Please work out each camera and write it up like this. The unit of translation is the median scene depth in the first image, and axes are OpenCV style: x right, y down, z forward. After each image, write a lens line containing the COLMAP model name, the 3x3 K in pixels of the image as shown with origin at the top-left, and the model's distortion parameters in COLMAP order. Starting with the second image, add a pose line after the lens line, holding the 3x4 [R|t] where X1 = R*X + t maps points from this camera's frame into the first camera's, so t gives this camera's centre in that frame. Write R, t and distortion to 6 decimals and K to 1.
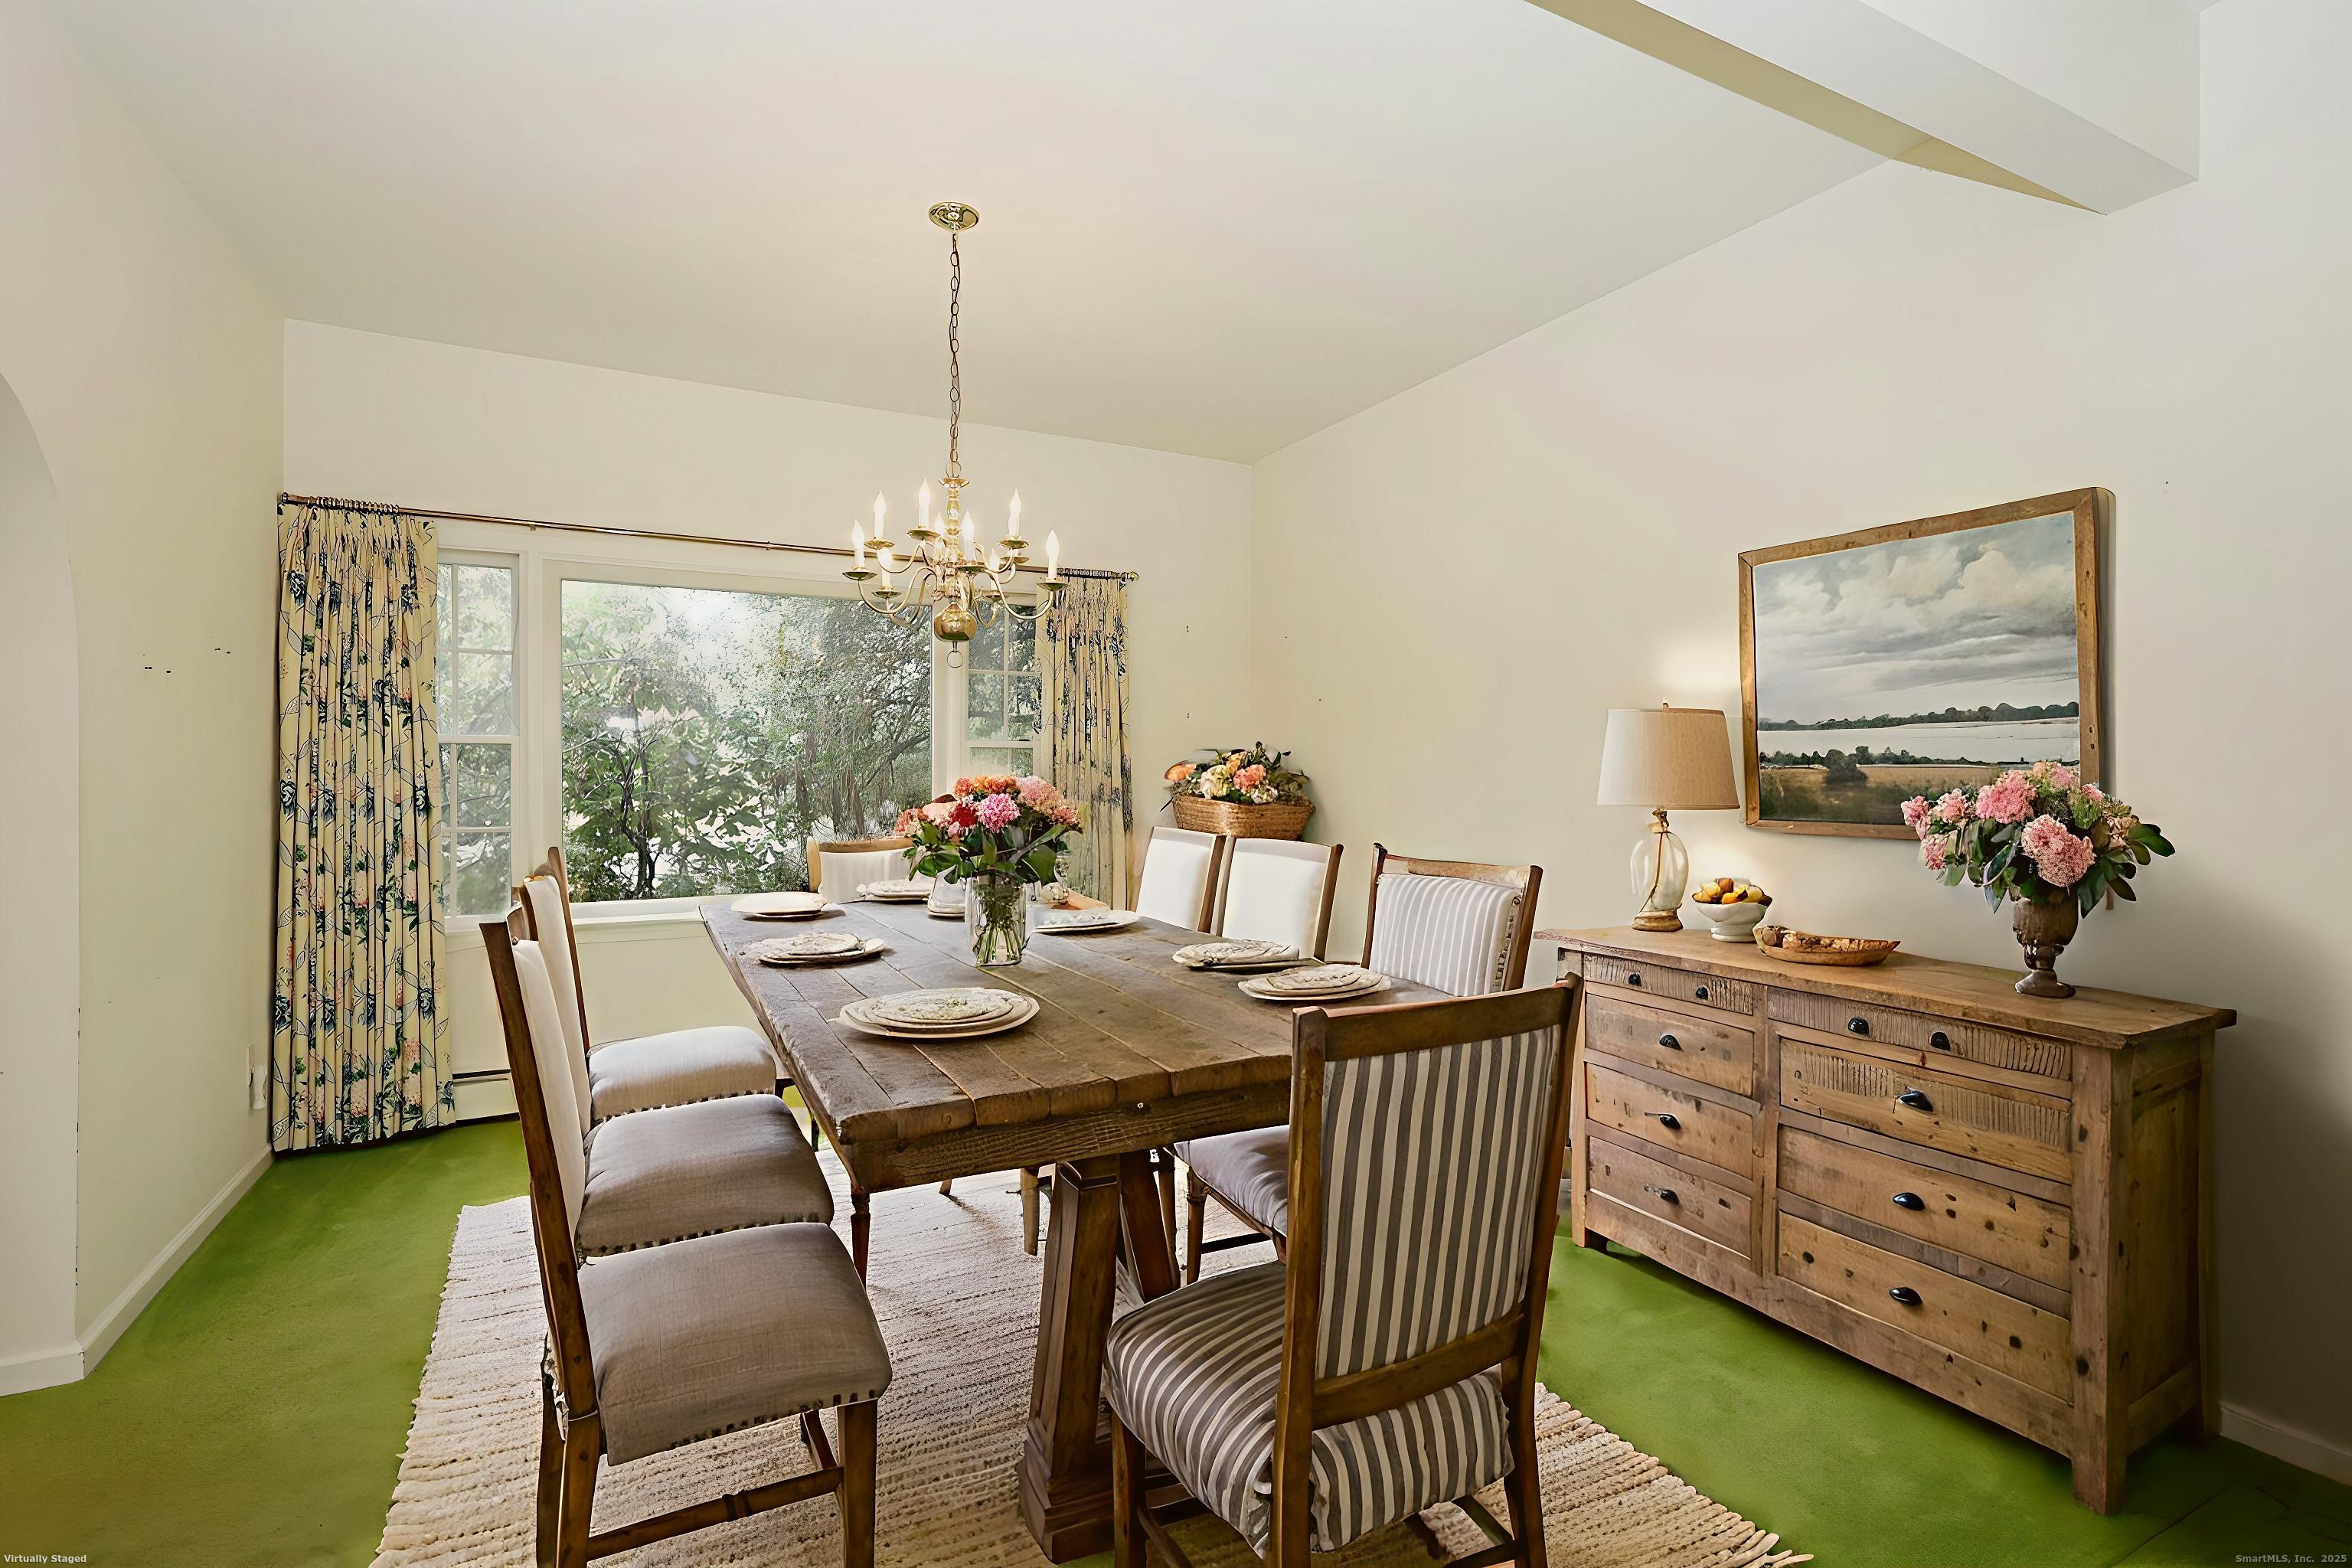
lens RADIAL K [[1094.7, 0, 1177.1], [0, 1094.7, 777.3], [0, 0, 1]] dist [0.001975, 0.000030]
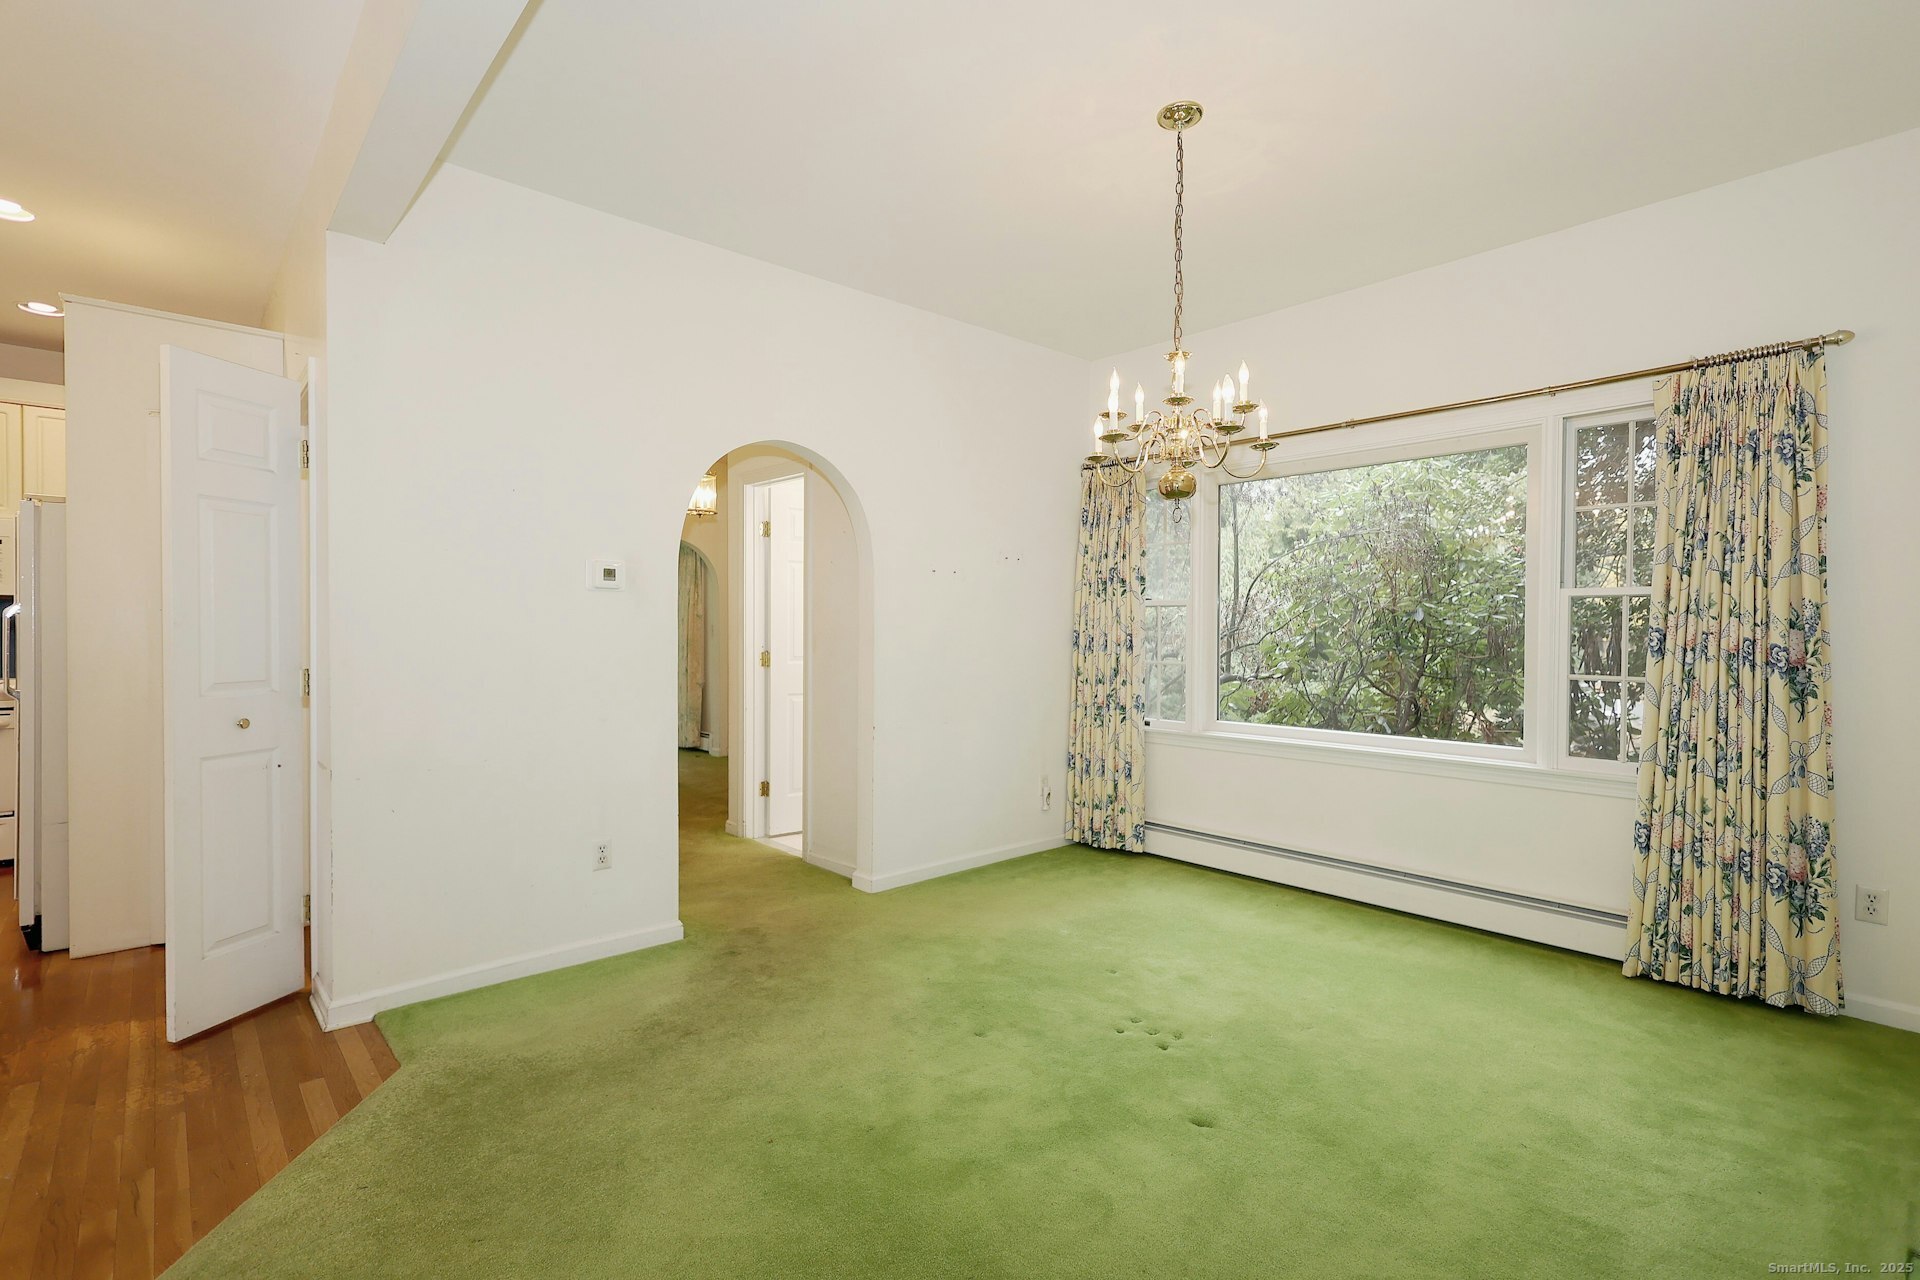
lens RADIAL K [[893.6, 0, 960.9], [0, 893.6, 634.6], [0, 0, 1]] dist [0.001975, 0.000030]
pose [[0.248554, 0.005274, -0.968604, 0.505367], [-0.011124, 0.999935, 0.002590, 0.009720], [0.968554, 0.010131, 0.248597, 0.453002]]
